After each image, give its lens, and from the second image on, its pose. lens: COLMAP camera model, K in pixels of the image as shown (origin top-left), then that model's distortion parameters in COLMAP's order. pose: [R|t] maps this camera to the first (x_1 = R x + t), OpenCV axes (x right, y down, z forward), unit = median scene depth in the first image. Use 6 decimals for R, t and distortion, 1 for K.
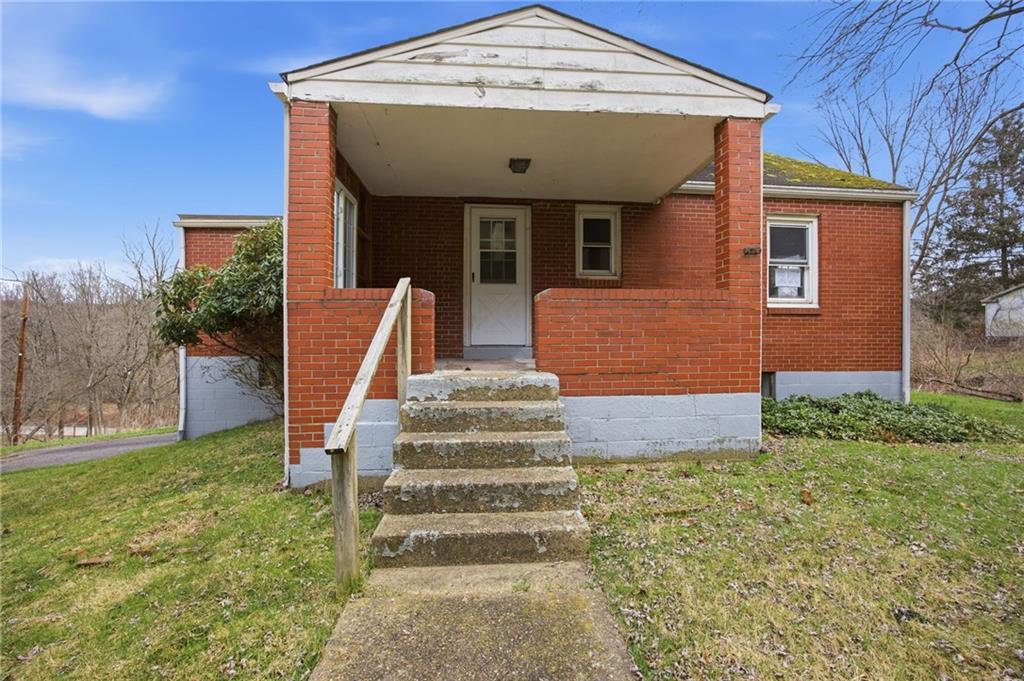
lens RADIAL K [[401.3, 0, 506.9], [0, 401.3, 345.6], [0, 0, 1]] dist [-0.002358, -0.000276]
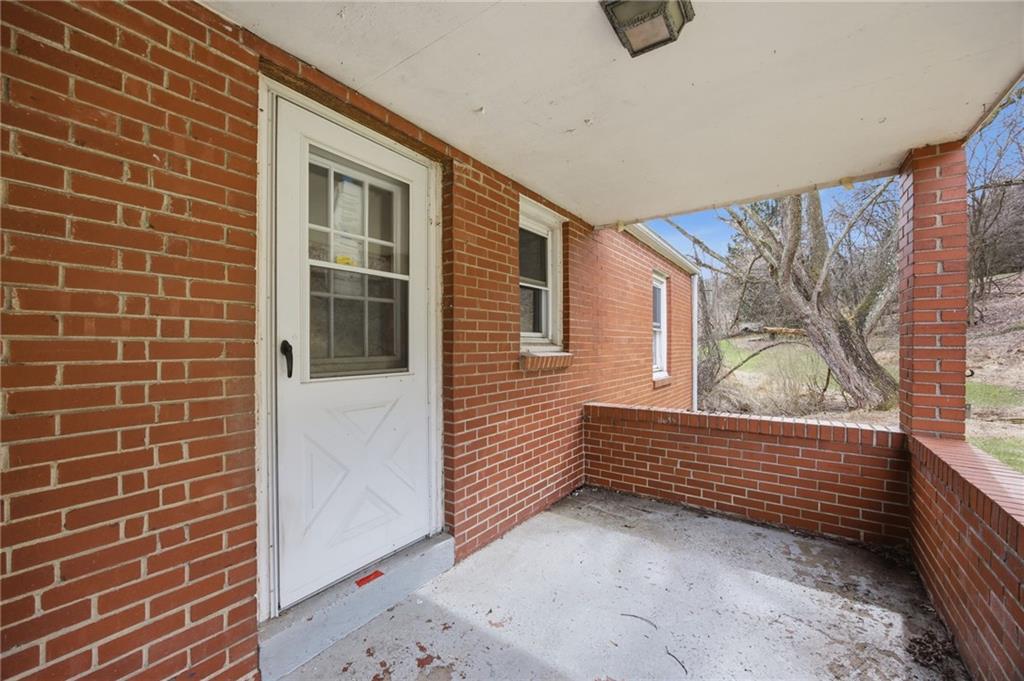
lens RADIAL K [[401.3, 0, 509.5], [0, 401.3, 346.7], [0, 0, 1]] dist [-0.002358, -0.000276]
pose [[0.660999, -0.001291, 0.750385, -0.185032], [-0.011369, 0.999867, 0.011735, -0.179262], [-0.750300, -0.016288, 0.660896, 0.695435]]
